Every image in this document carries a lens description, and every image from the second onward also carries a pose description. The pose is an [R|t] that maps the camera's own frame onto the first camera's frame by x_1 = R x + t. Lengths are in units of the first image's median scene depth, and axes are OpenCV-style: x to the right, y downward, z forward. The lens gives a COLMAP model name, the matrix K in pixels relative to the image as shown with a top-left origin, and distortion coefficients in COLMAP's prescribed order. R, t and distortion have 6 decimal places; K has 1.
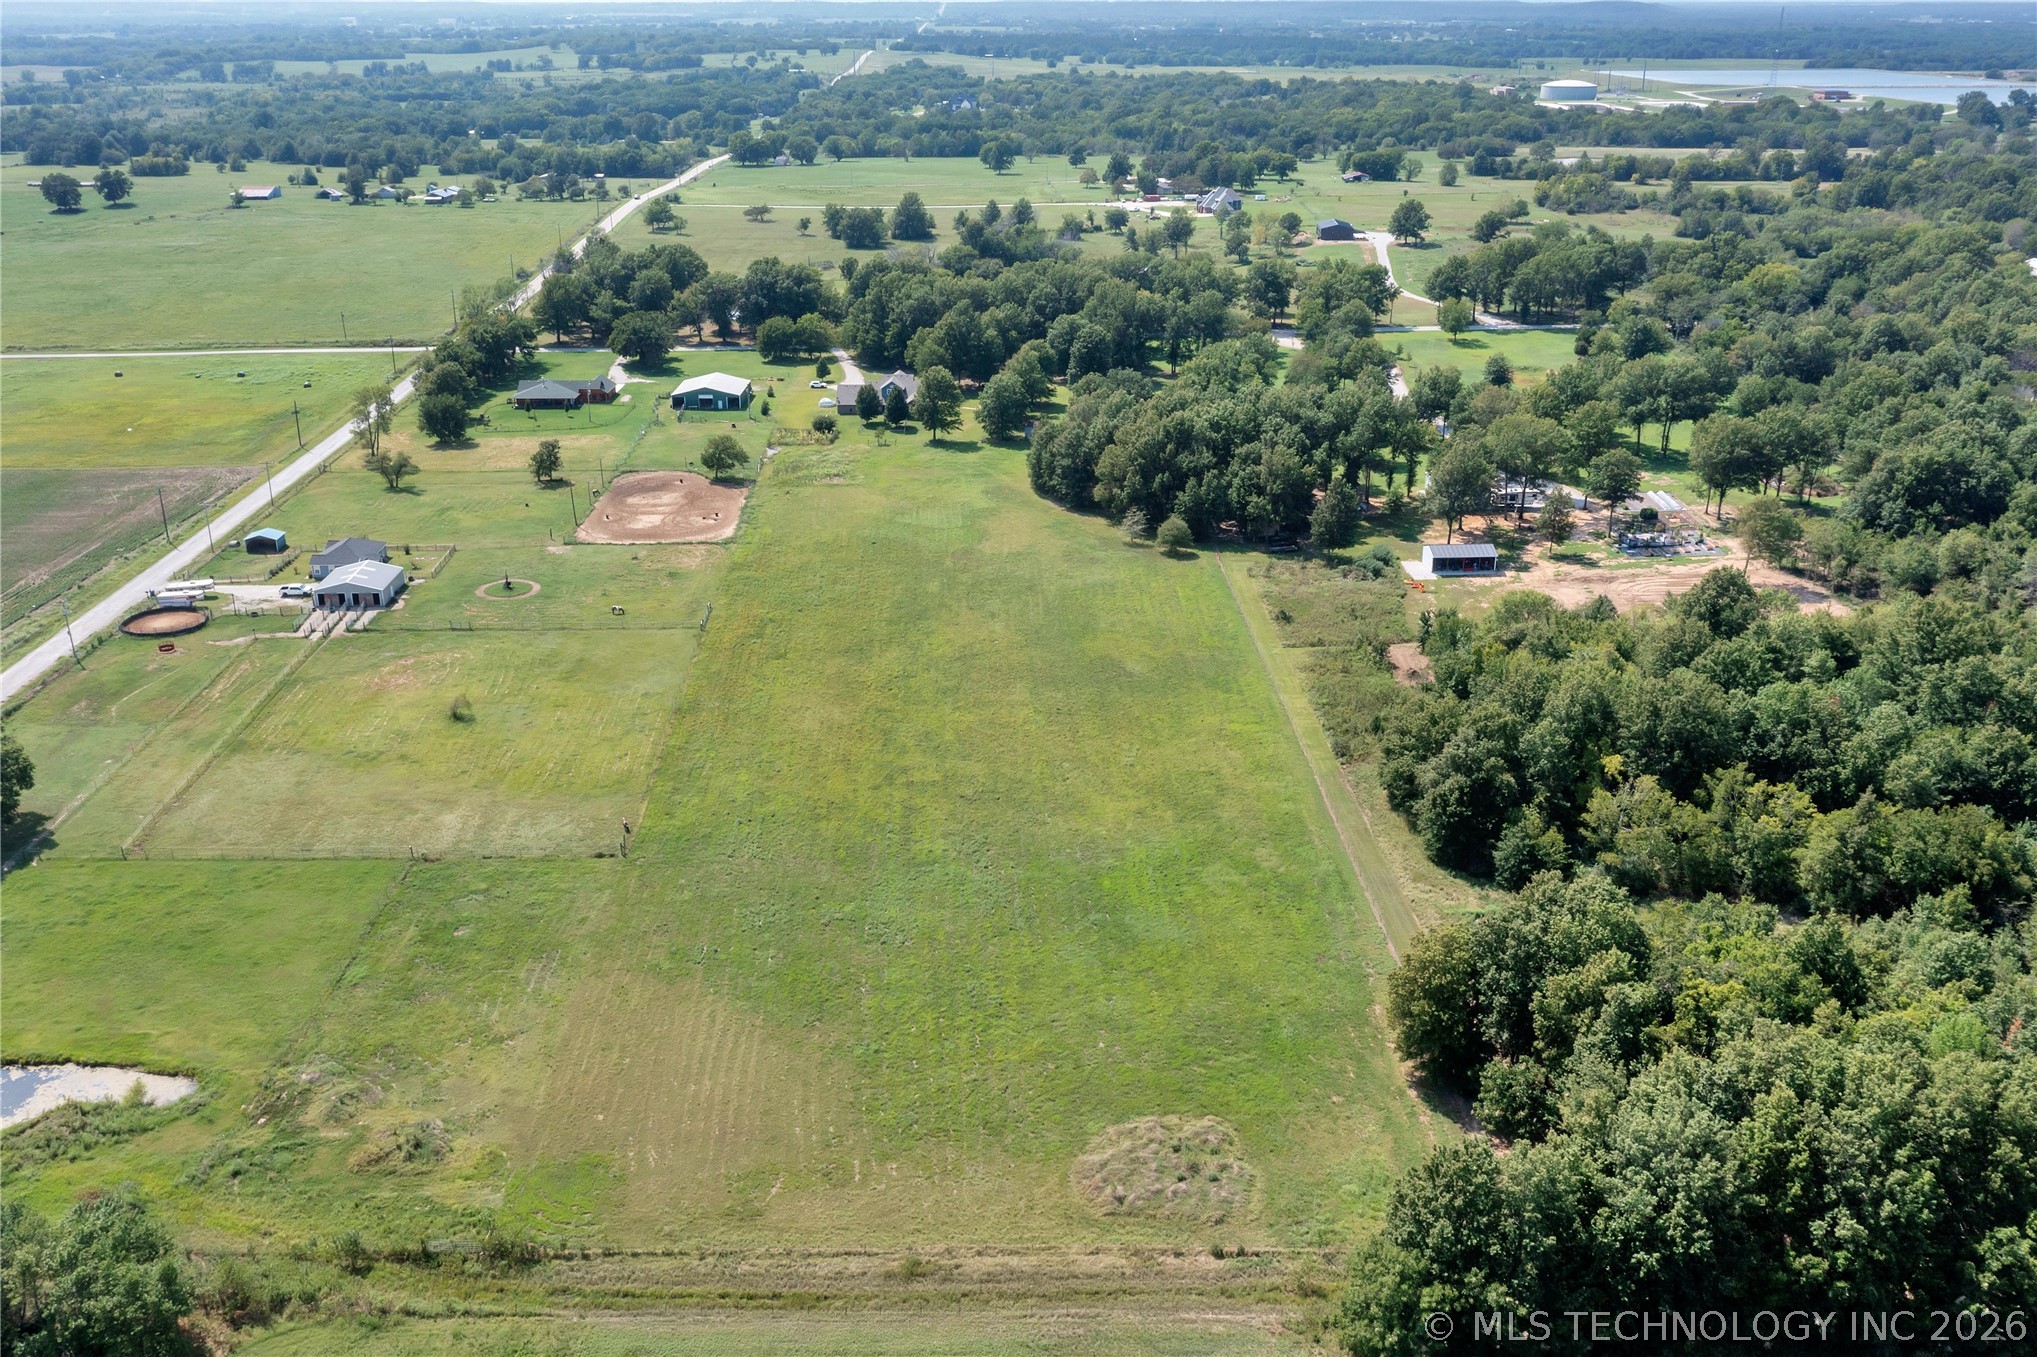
lens RADIAL K [[1706.0, 0, 1018.5], [0, 1706.0, 678.5], [0, 0, 1]] dist [-0.008734, 0.009960]
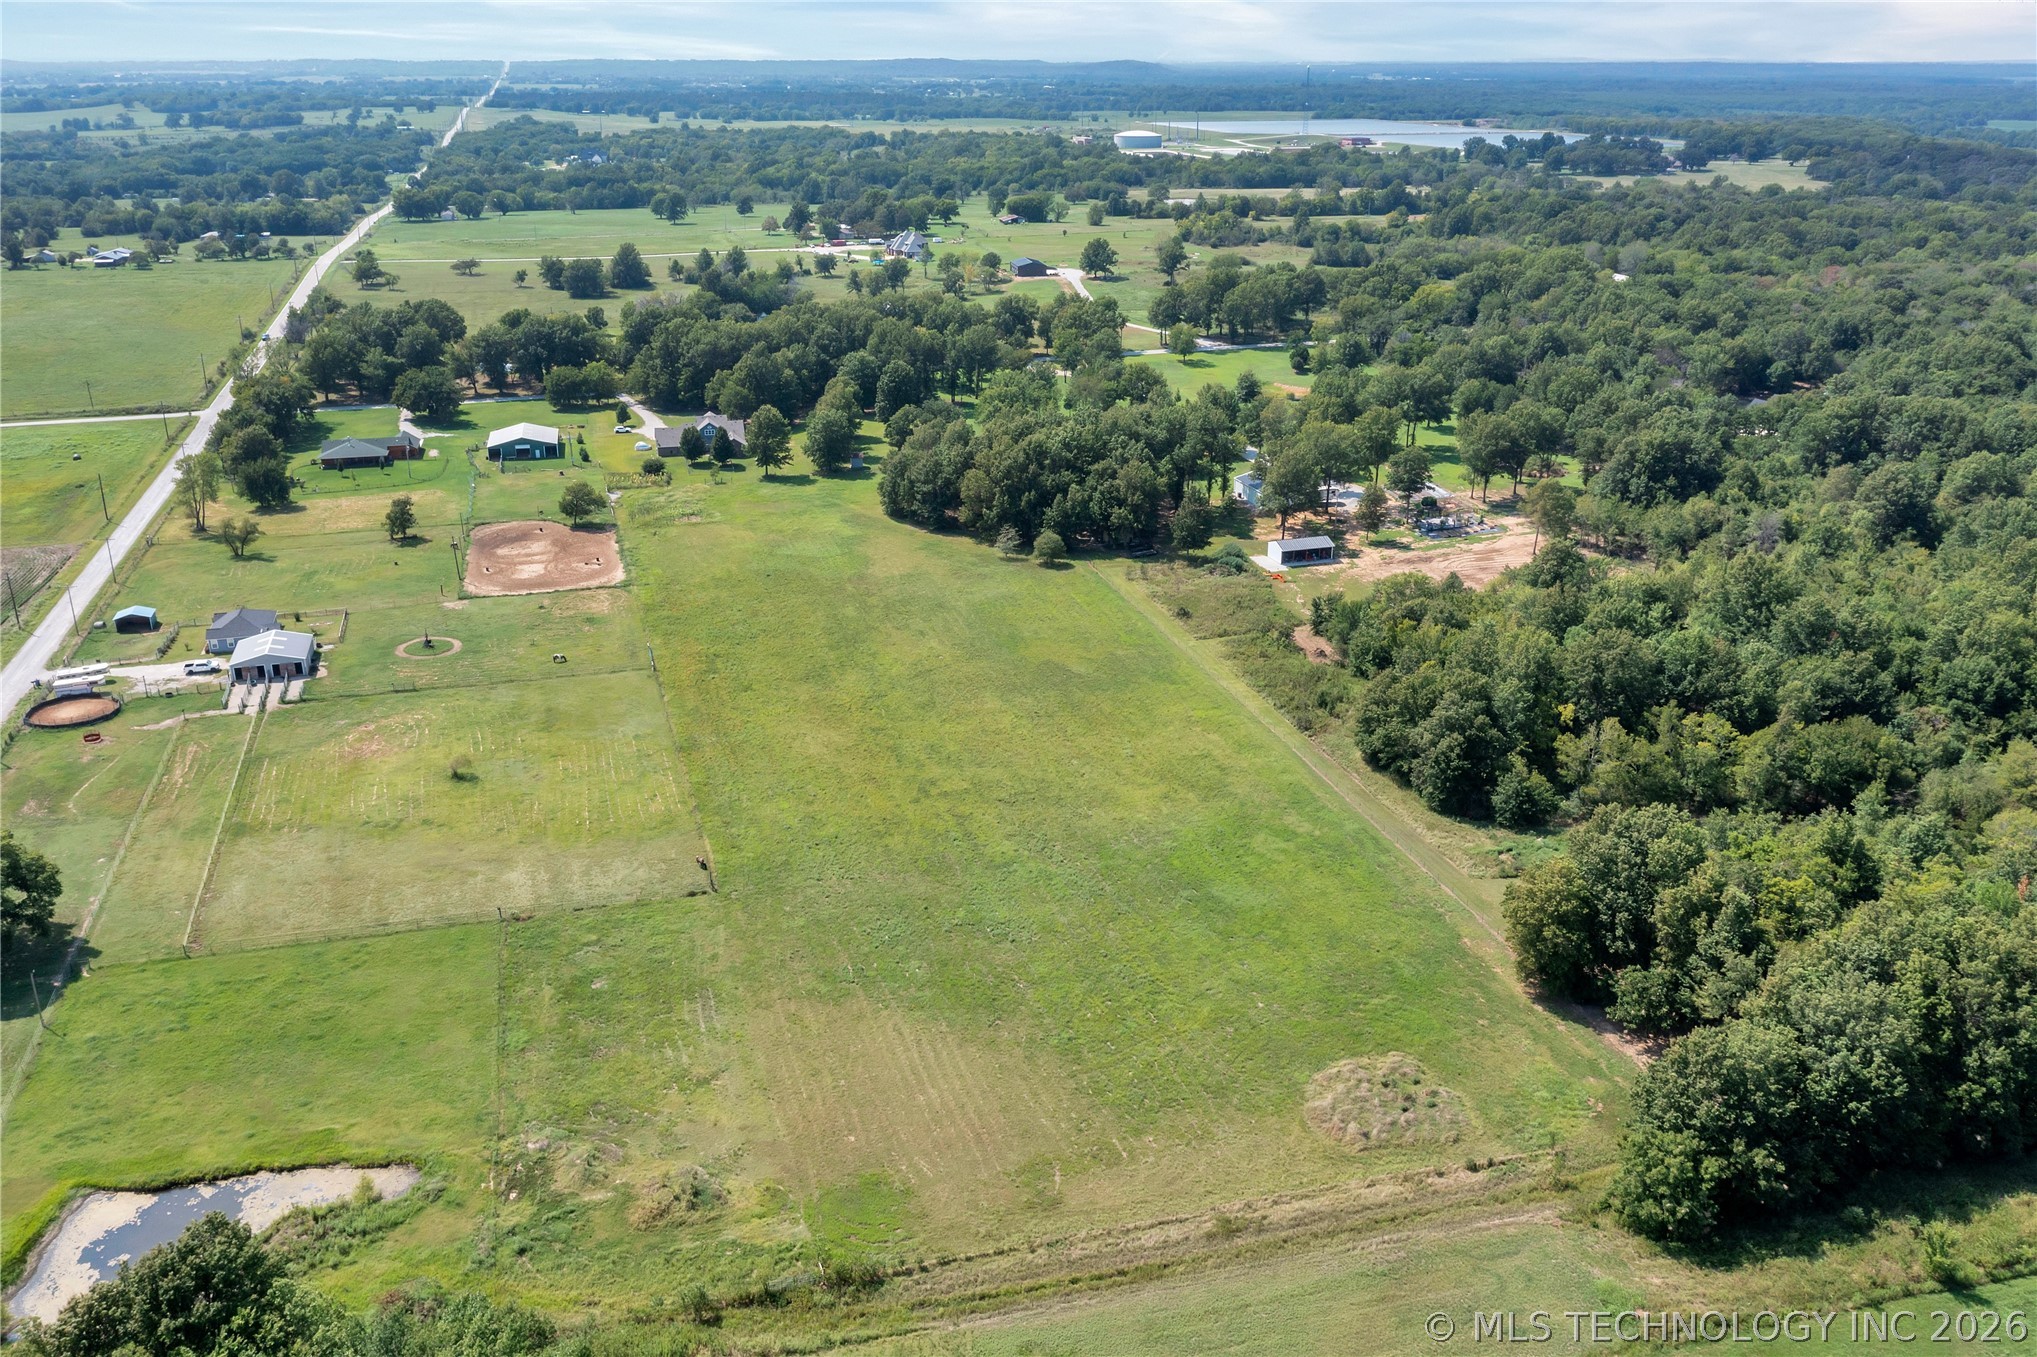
lens RADIAL K [[1581.9, 0, 1018.5], [0, 1581.9, 678.5], [0, 0, 1]] dist [-0.007769, 0.008534]
pose [[0.968346, -0.088412, 0.233431, -0.175583], [0.089700, 0.995956, 0.005112, -0.007823], [-0.232939, 0.015988, 0.972360, 0.021575]]
